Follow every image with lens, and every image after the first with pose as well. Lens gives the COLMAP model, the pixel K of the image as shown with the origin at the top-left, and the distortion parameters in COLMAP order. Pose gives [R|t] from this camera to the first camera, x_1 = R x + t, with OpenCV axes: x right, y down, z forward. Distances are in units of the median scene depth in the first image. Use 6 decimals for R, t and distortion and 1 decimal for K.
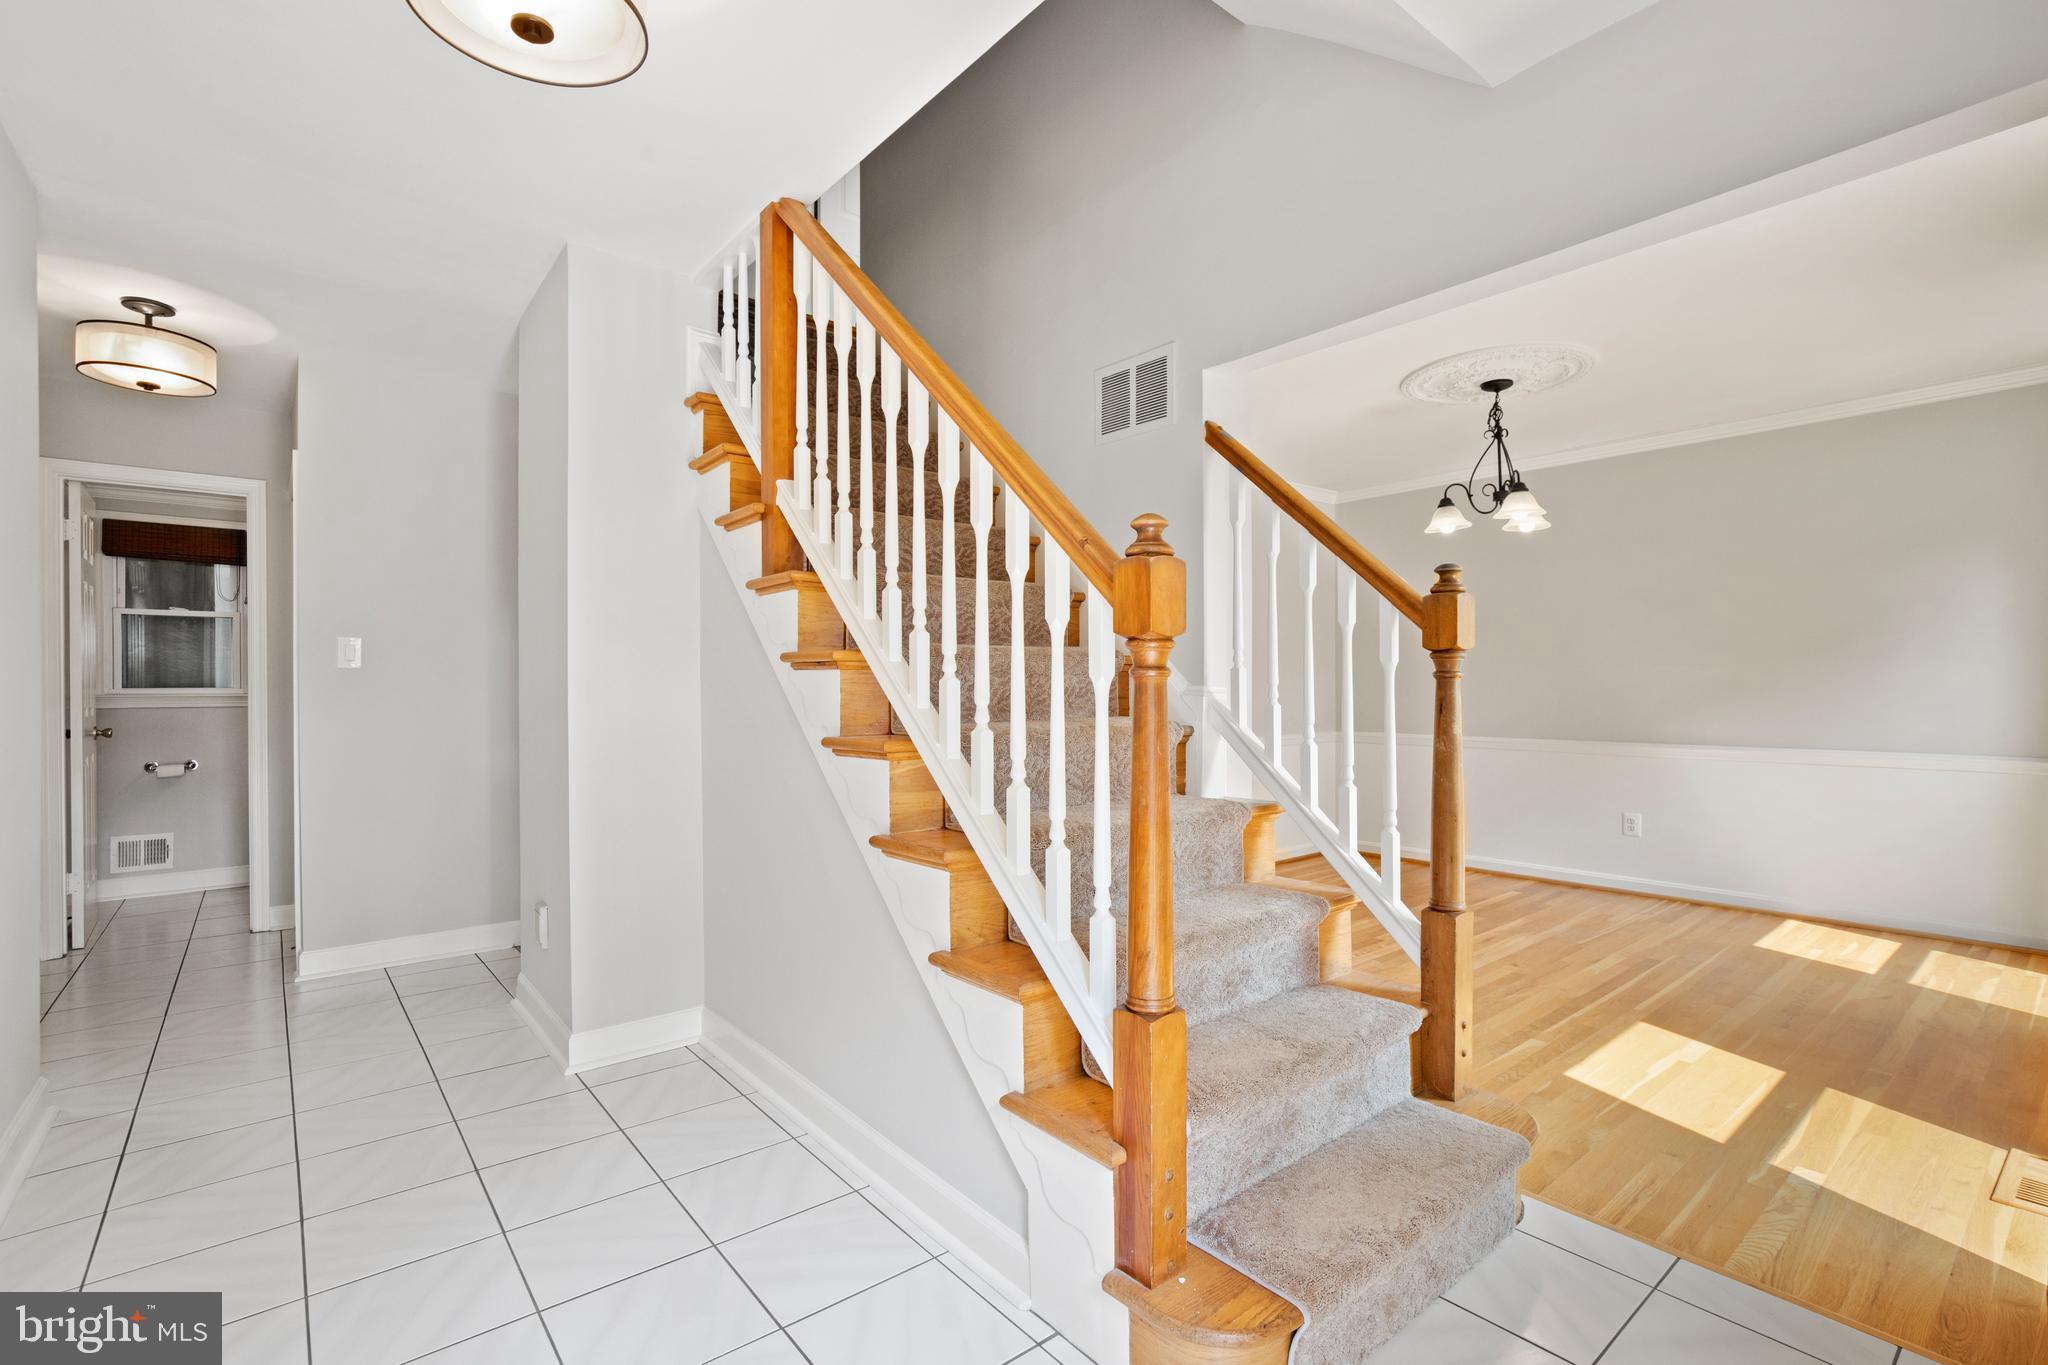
lens RADIAL K [[934.9, 0, 1024.9], [0, 934.9, 688.2], [0, 0, 1]] dist [-0.012907, 0.003258]
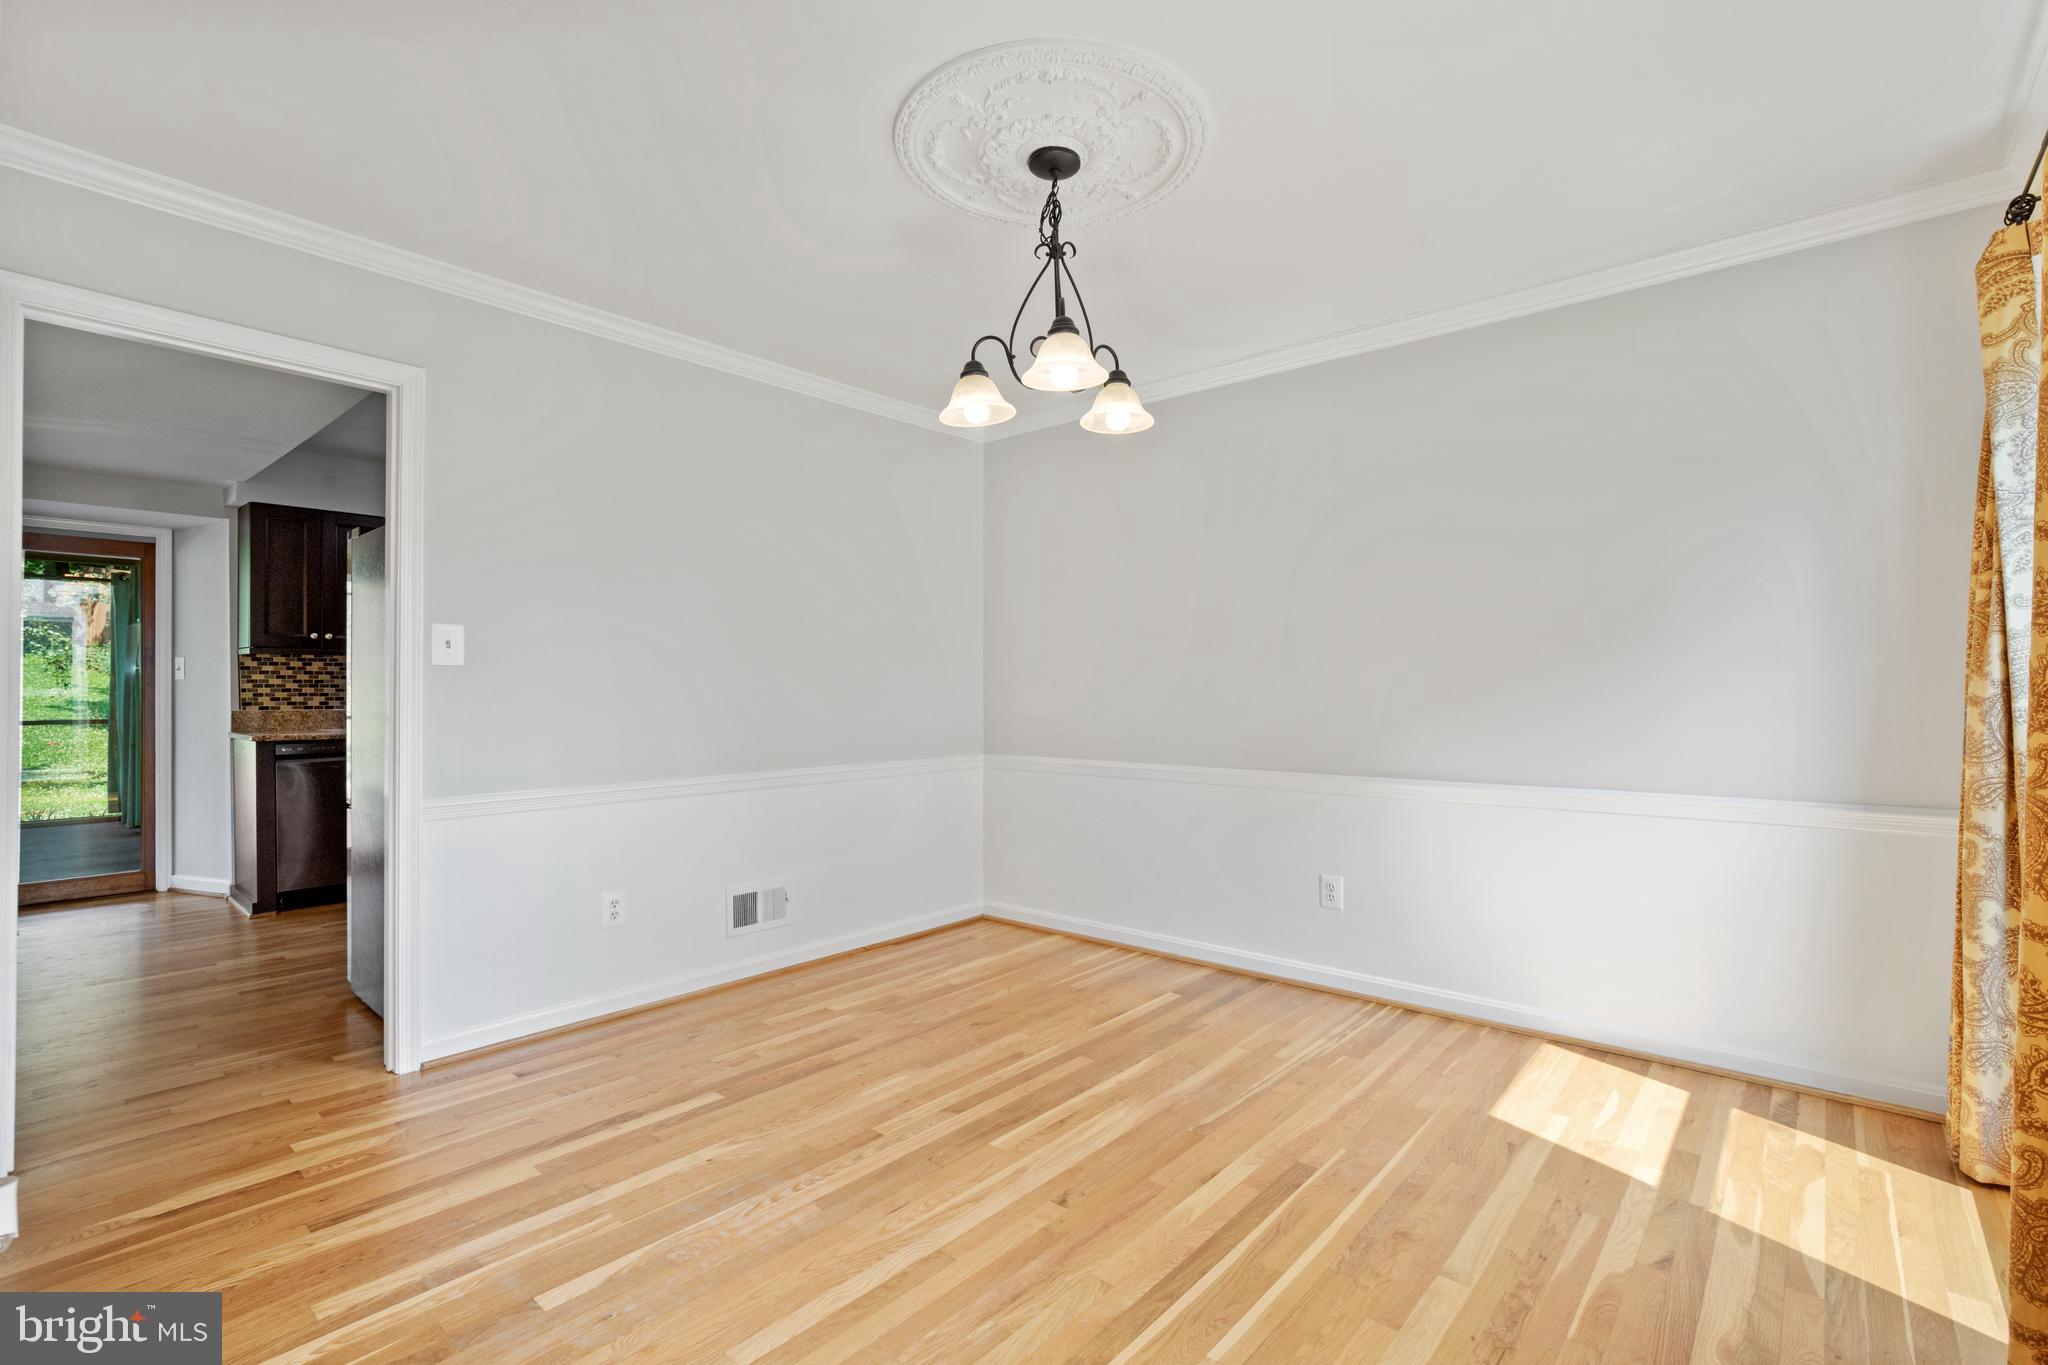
lens RADIAL K [[934.9, 0, 1024.9], [0, 934.9, 681.5], [0, 0, 1]] dist [-0.012907, 0.003258]
pose [[0.987084, 0.008546, 0.159975, 0.394510], [-0.006623, 0.999899, -0.012545, -0.001441], [-0.160066, 0.011323, 0.987041, 0.435948]]
